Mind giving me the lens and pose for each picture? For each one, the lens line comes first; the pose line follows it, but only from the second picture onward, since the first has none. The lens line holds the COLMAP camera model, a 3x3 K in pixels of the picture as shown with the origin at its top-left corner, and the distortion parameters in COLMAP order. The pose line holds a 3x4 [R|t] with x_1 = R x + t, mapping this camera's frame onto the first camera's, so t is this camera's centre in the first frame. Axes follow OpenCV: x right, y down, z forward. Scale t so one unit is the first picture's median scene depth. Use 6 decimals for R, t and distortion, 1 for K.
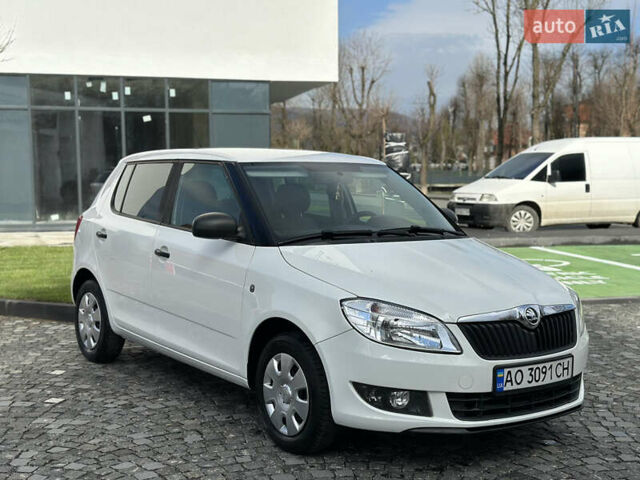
lens RADIAL K [[955.8, 0, 319.3], [0, 955.8, 269.2], [0, 0, 1]] dist [0.221895, -0.534525]
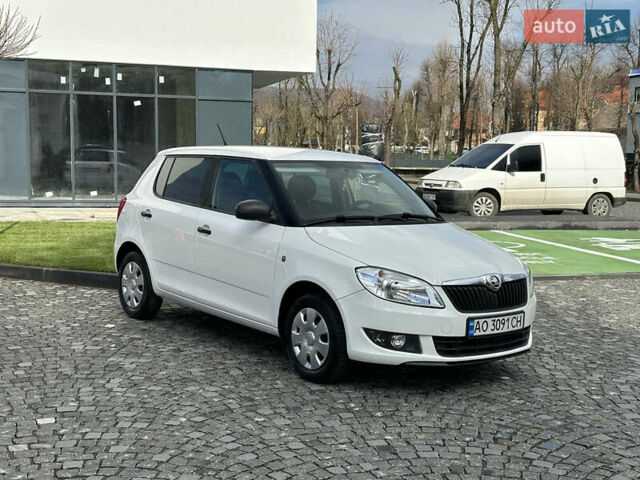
lens RADIAL K [[955.8, 0, 319.3], [0, 955.8, 269.2], [0, 0, 1]] dist [0.221895, -0.534525]
pose [[0.998958, 0.016106, 0.042703, -0.046721], [-0.017016, 0.999634, 0.021032, 0.003536], [-0.042349, -0.021736, 0.998866, -0.187381]]
